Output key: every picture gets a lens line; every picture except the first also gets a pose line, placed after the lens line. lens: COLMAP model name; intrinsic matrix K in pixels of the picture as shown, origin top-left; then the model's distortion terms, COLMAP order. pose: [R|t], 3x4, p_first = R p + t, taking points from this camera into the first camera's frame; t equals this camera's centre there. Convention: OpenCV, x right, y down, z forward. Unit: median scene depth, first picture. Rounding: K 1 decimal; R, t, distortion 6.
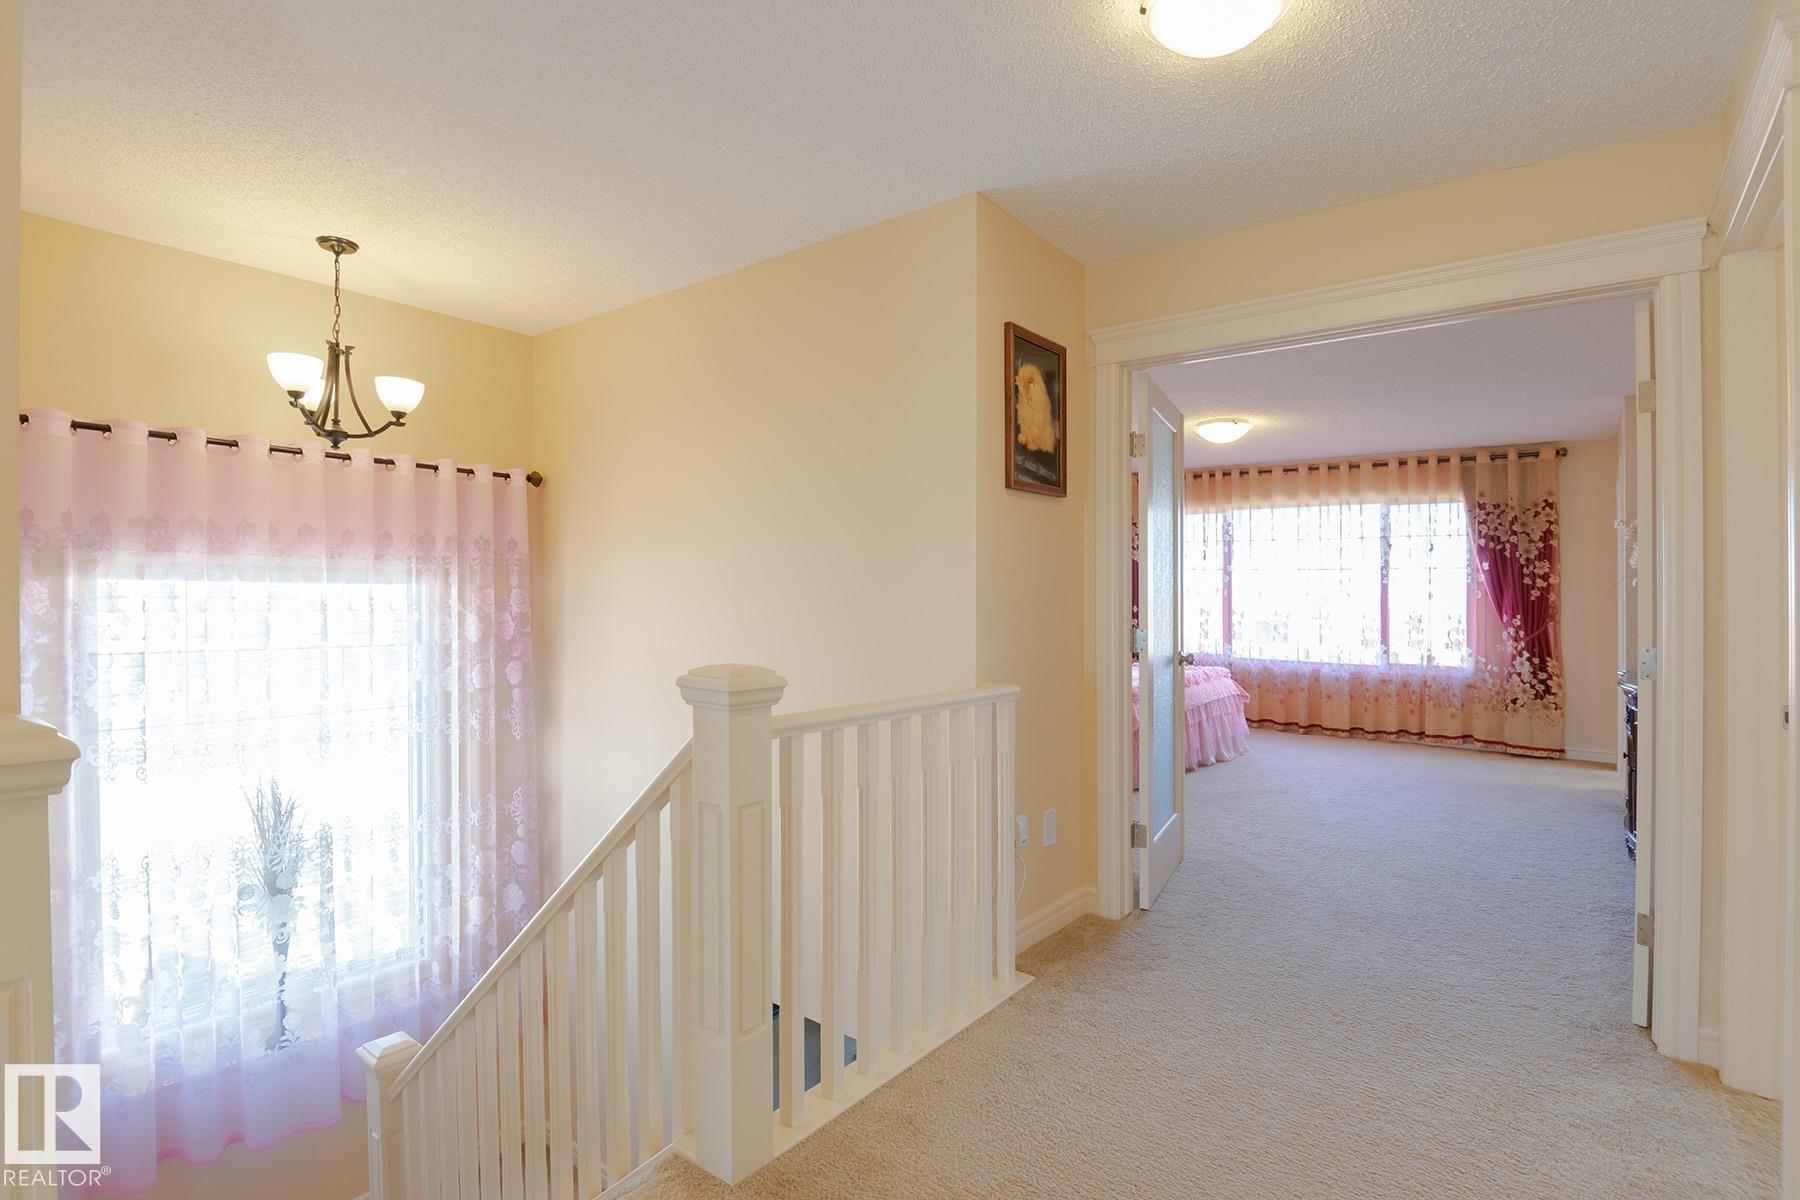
lens RADIAL K [[855.9, 0, 901.2], [0, 855.9, 567.4], [0, 0, 1]] dist [-0.001007, -0.020843]
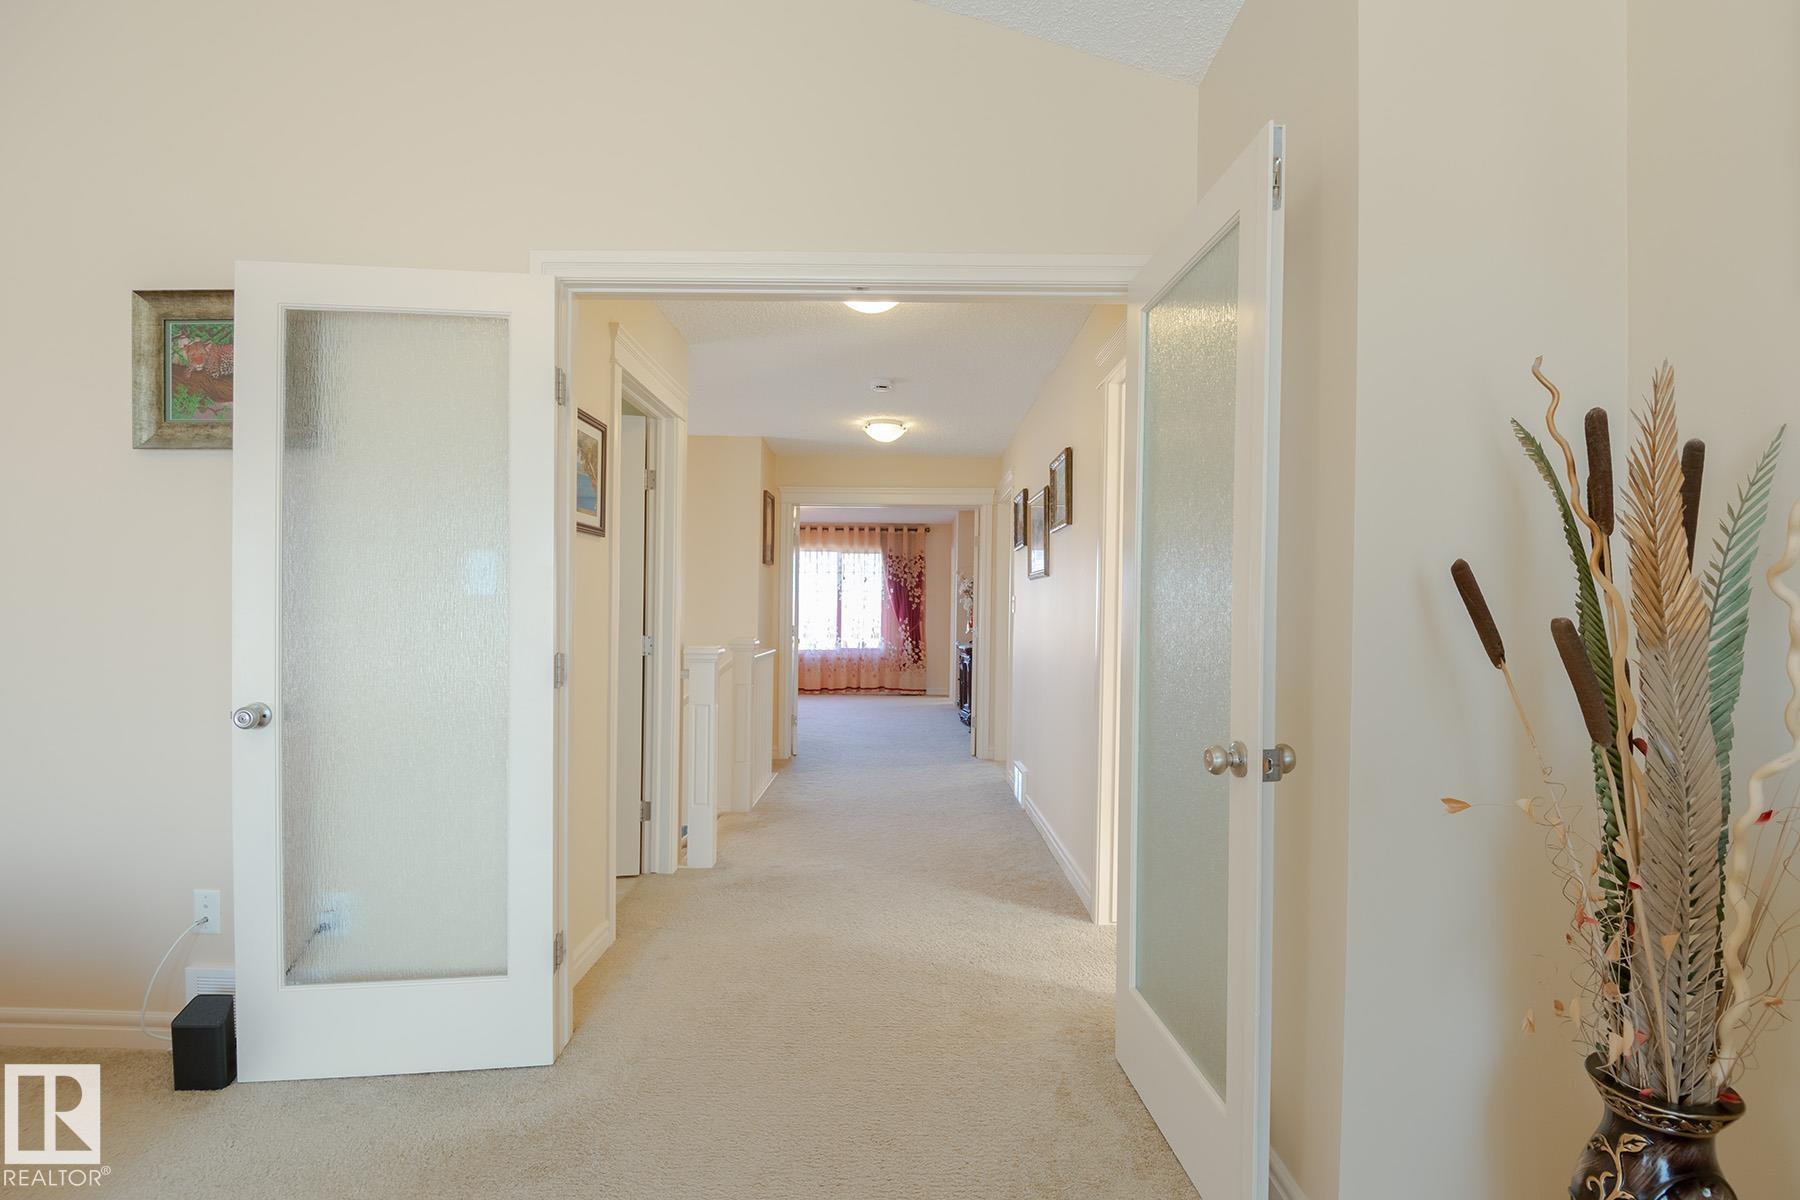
lens RADIAL K [[847.1, 0, 903.8], [0, 847.1, 597.0], [0, 0, 1]] dist [0.001308, -0.017995]
pose [[0.781208, 0.001314, 0.624269, -0.401538], [-0.016453, 0.999694, 0.018485, -0.021683], [-0.624053, -0.024712, 0.780991, -0.401609]]
